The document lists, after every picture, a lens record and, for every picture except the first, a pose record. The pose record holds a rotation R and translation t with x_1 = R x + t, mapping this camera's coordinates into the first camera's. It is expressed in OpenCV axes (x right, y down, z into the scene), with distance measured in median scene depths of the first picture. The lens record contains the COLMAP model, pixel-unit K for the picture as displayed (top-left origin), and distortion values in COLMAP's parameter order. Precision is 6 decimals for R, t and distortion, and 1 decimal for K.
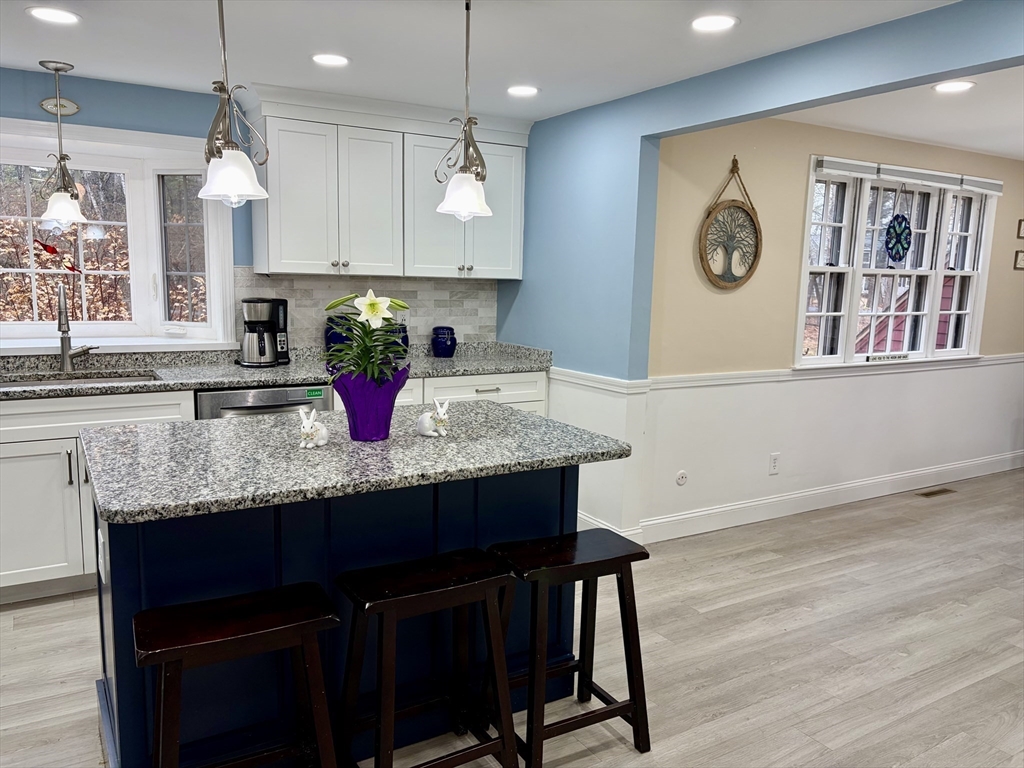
lens RADIAL K [[775.3, 0, 507.4], [0, 775.3, 386.3], [0, 0, 1]] dist [0.070191, -0.079872]
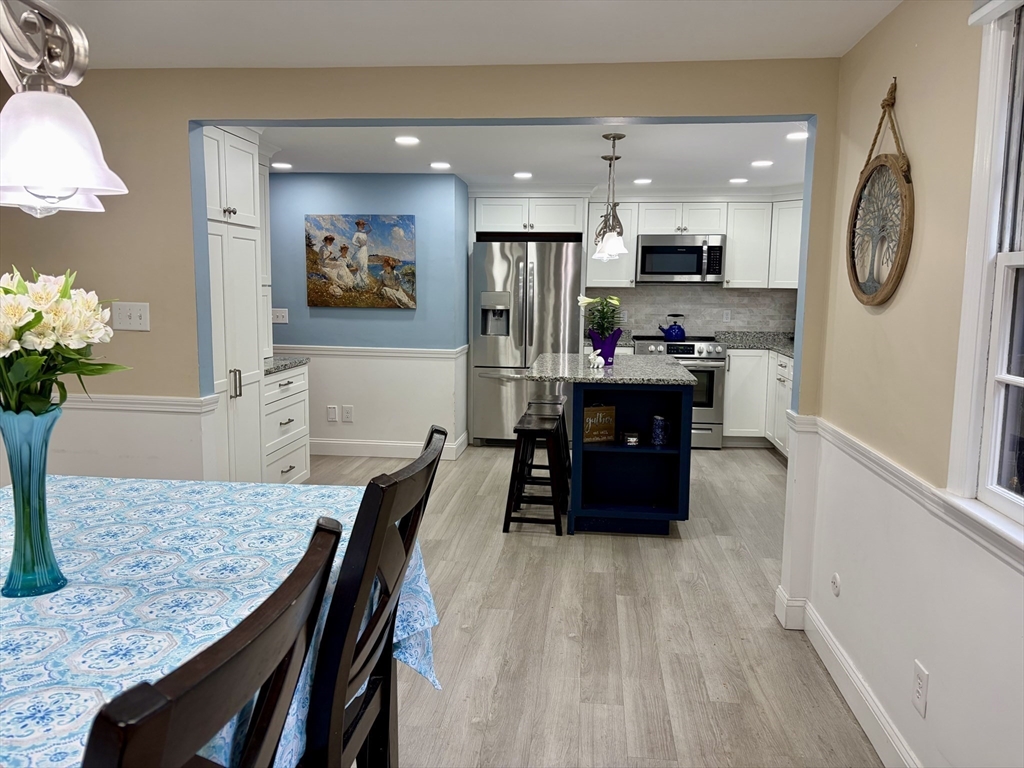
lens RADIAL K [[775.3, 0, 514.0], [0, 775.3, 391.2], [0, 0, 1]] dist [0.070191, -0.079872]
pose [[-0.602622, 0.081806, -0.793823, 1.068080], [-0.136670, 0.969456, 0.203657, -0.168212], [0.786237, 0.231220, -0.573035, 1.320191]]
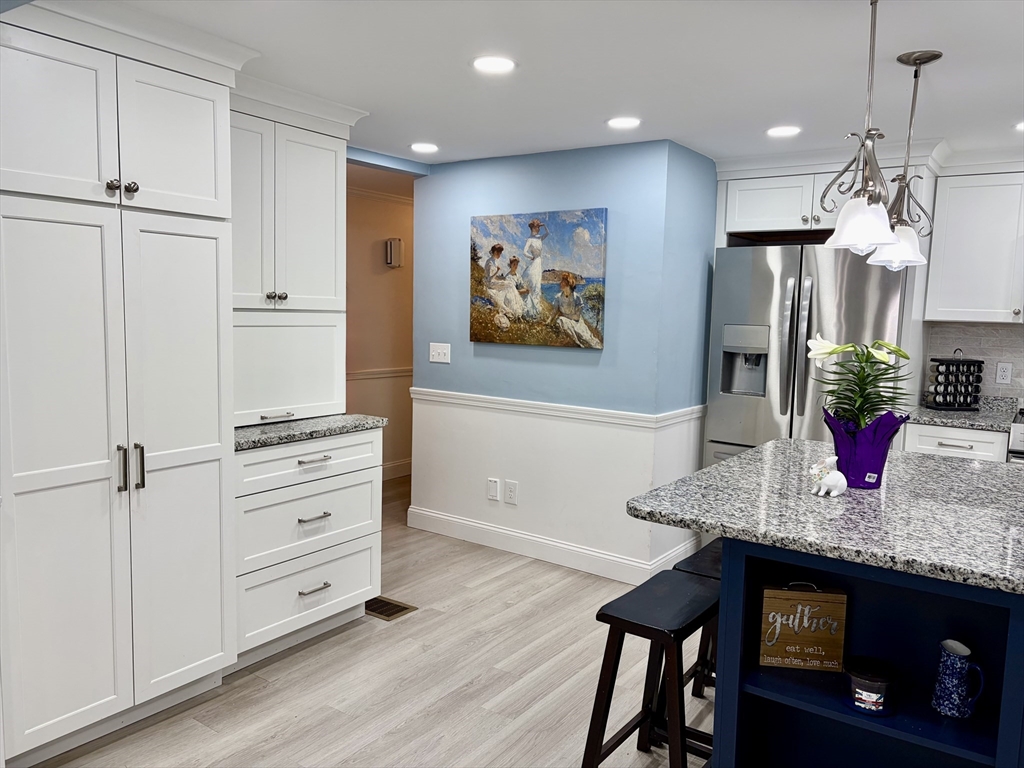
lens RADIAL K [[775.3, 0, 508.3], [0, 775.3, 387.8], [0, 0, 1]] dist [0.070191, -0.079872]
pose [[-0.916293, 0.000571, -0.400508, 0.408906], [-0.097523, 0.969582, 0.224498, -0.152925], [0.388454, 0.244765, -0.888366, 1.095357]]
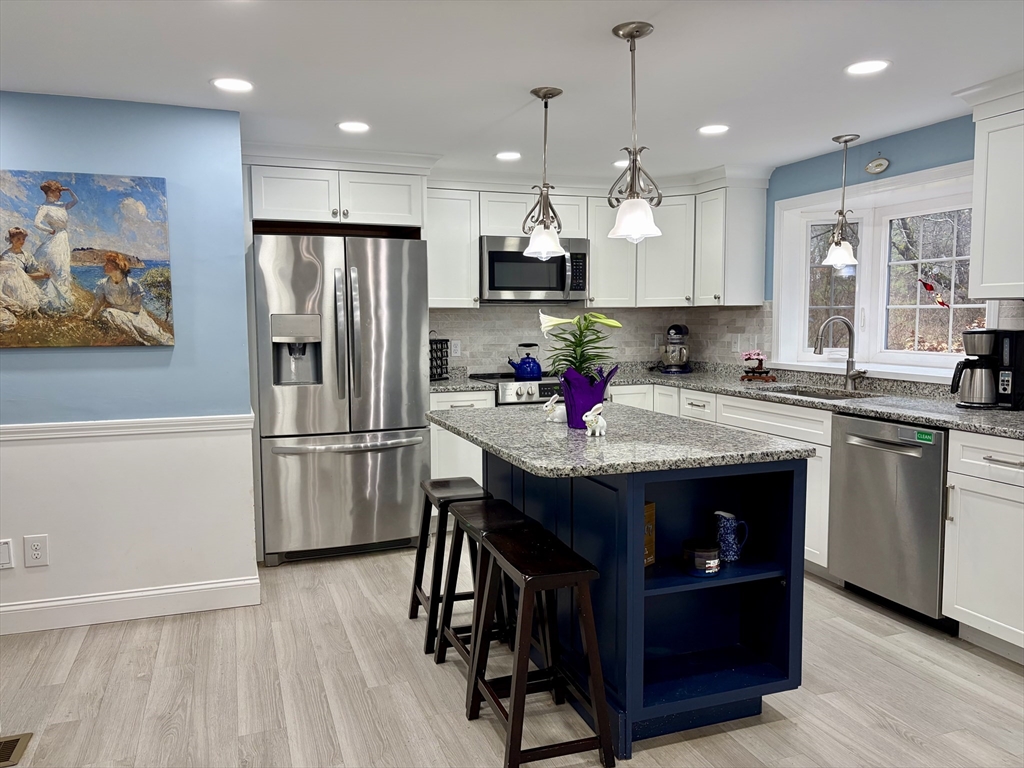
lens RADIAL K [[775.3, 0, 512.6], [0, 775.3, 387.7], [0, 0, 1]] dist [0.070191, -0.079872]
pose [[-0.190489, 0.068872, -0.979271, 0.693938], [-0.137174, 0.985882, 0.096020, -0.065960], [0.972058, 0.152621, -0.178352, 0.714847]]
